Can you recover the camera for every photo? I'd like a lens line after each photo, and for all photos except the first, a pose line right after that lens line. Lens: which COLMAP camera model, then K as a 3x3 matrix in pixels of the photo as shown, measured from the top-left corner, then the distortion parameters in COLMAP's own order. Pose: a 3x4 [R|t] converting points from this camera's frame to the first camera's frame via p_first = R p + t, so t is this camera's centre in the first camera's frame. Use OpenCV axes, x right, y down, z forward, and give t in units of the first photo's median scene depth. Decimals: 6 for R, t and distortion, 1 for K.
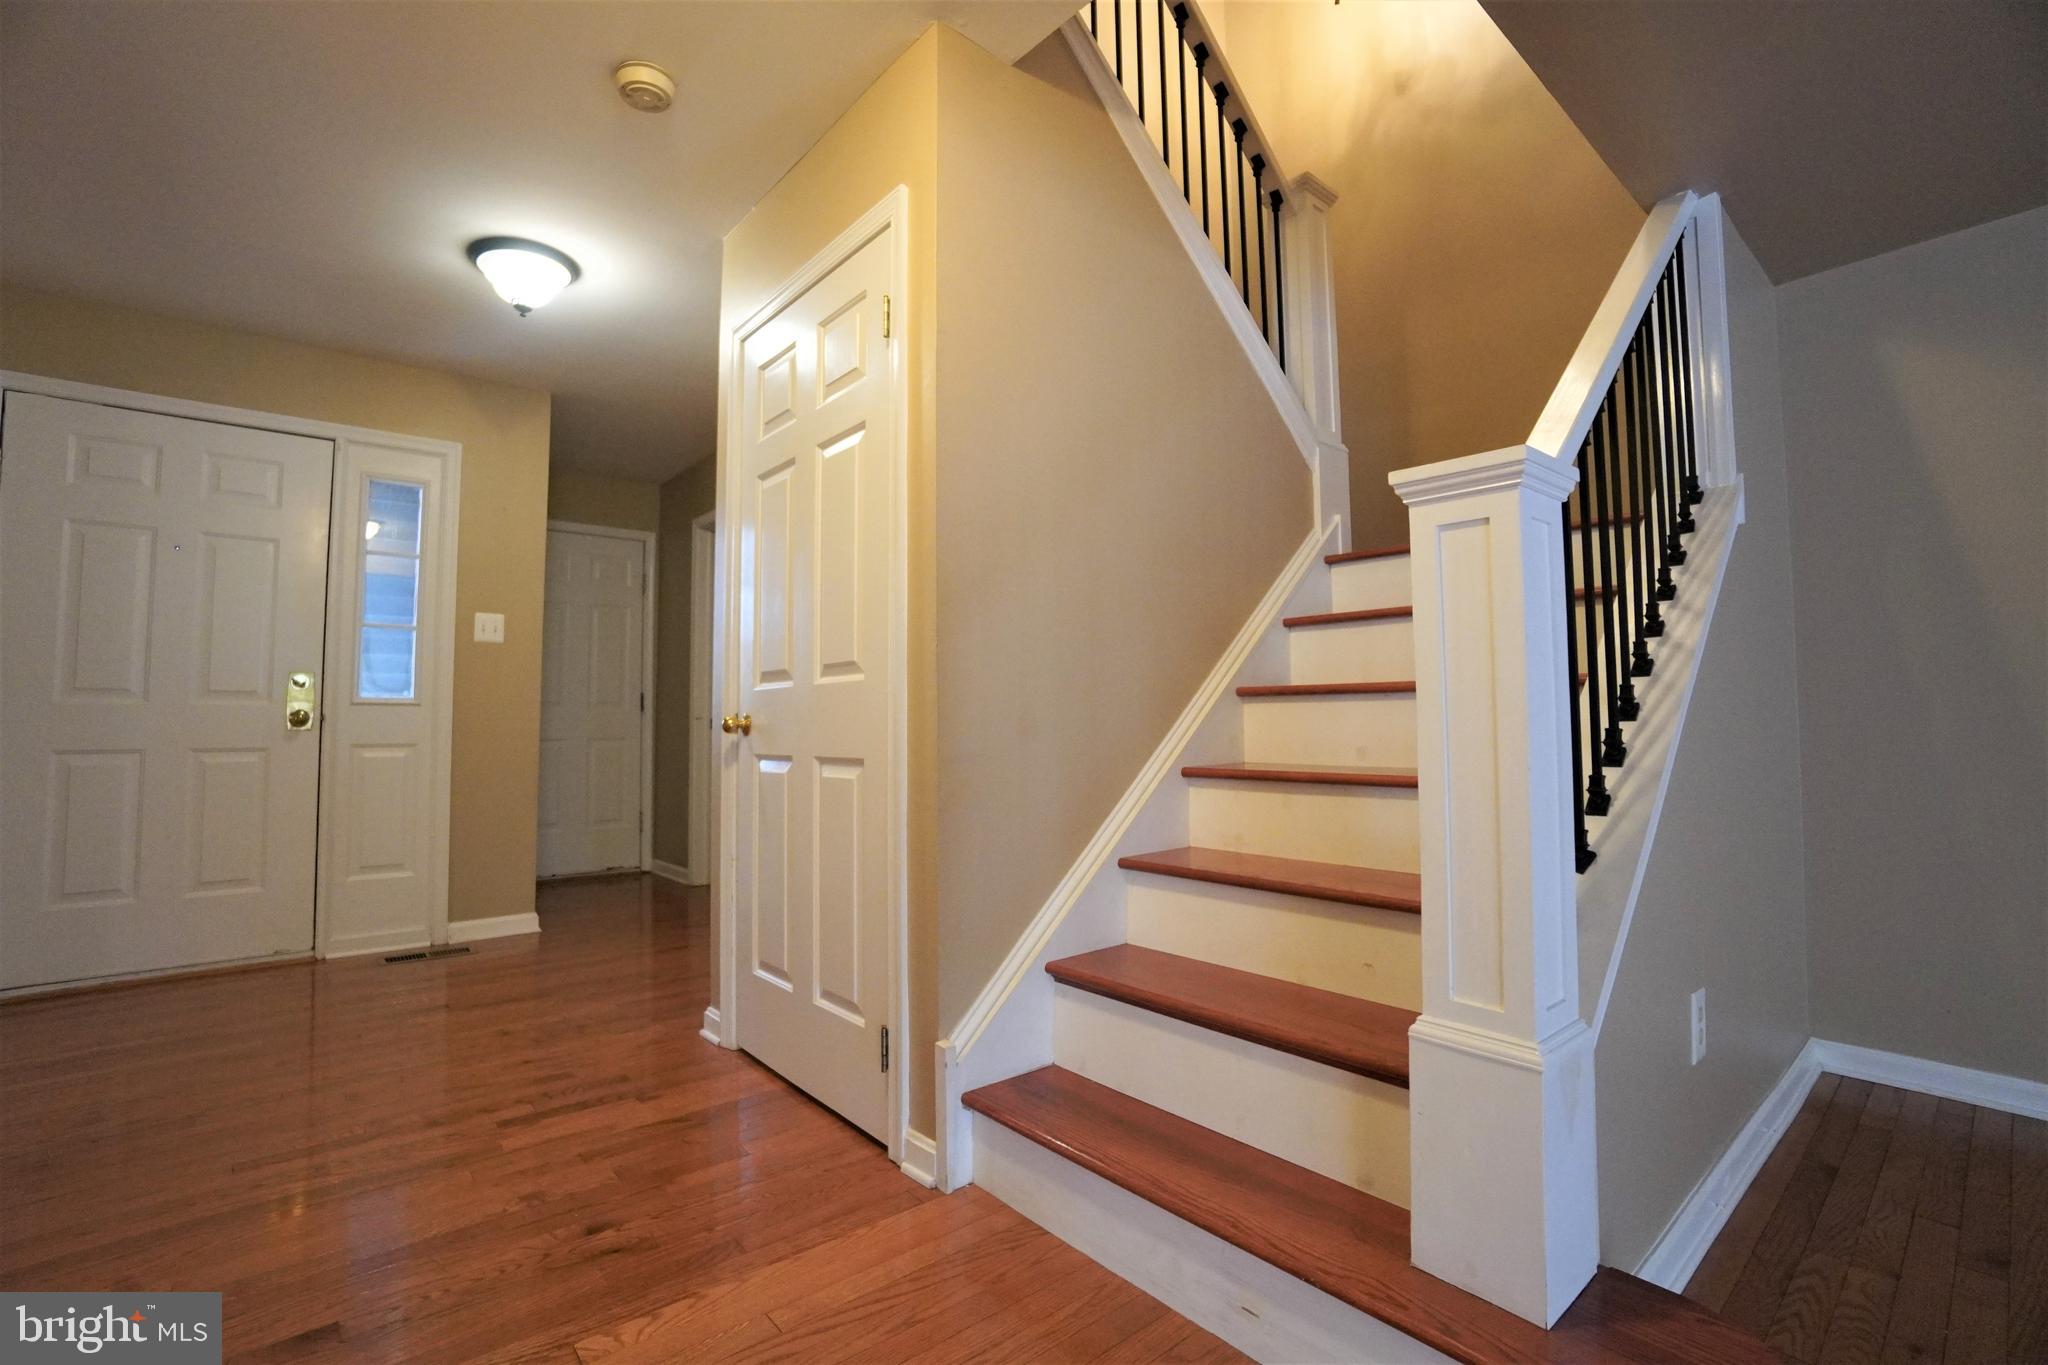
lens RADIAL K [[902.8, 0, 1018.6], [0, 902.8, 672.4], [0, 0, 1]] dist [-0.073406, 0.028452]
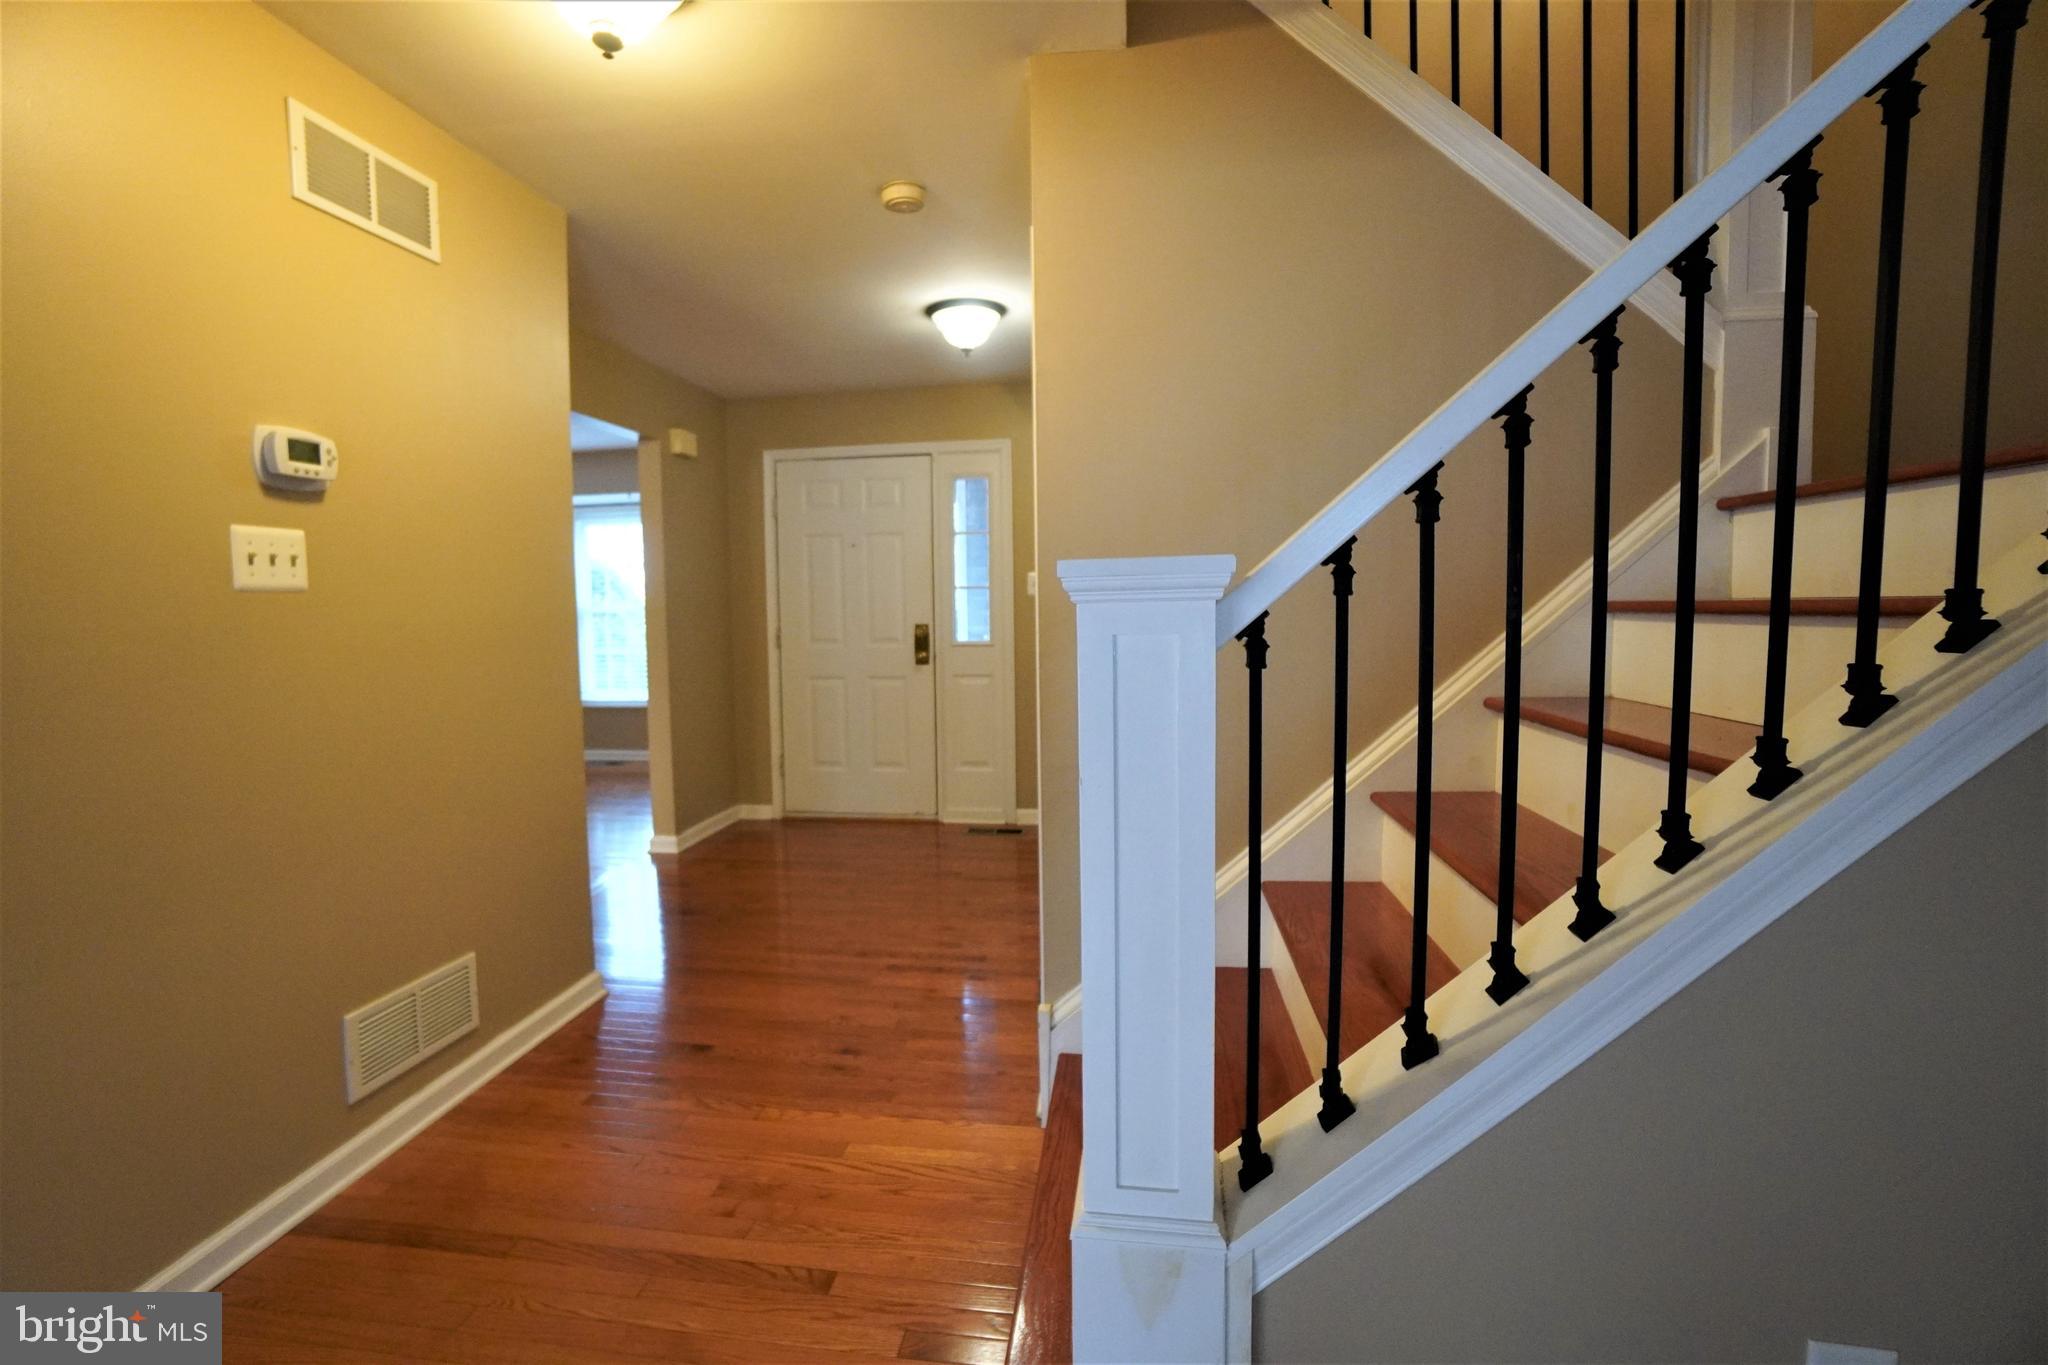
lens RADIAL K [[902.8, 0, 1018.6], [0, 902.8, 672.4], [0, 0, 1]] dist [-0.073406, 0.028452]
pose [[0.672128, 0.048388, -0.738852, 0.363160], [0.051627, 0.992371, 0.111956, -0.075645], [0.738633, -0.113394, 0.664502, 0.117606]]
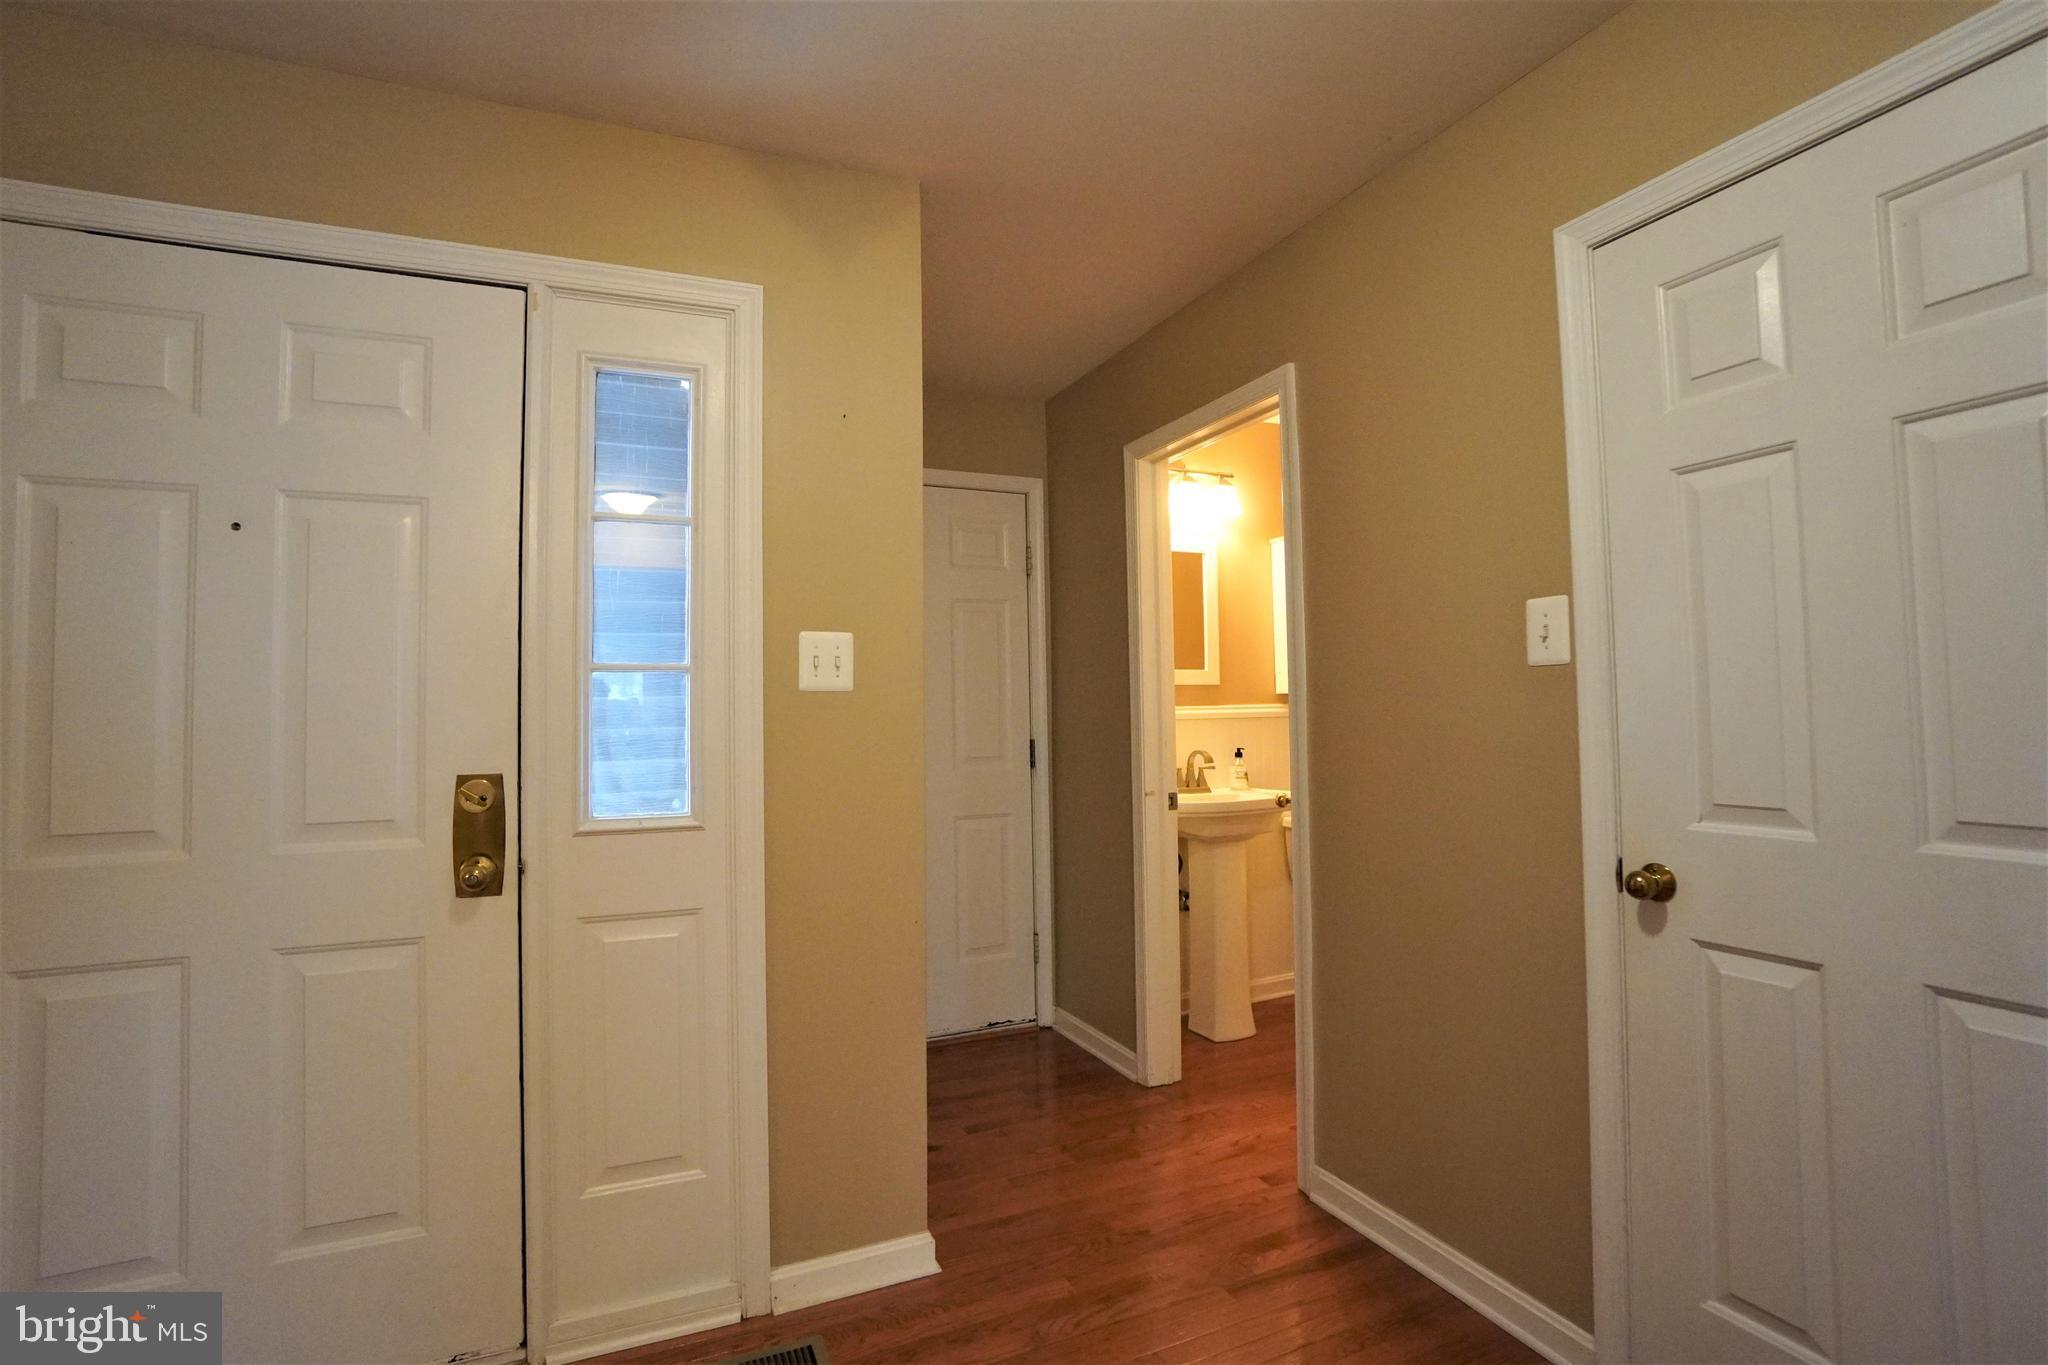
lens RADIAL K [[948.1, 0, 1013.4], [0, 948.1, 670.6], [0, 0, 1]] dist [-0.073577, 0.030557]
pose [[0.957503, -0.021481, -0.287623, -0.376954], [0.027321, 0.999494, 0.016308, -0.054752], [0.287127, -0.023473, 0.957605, 0.569505]]
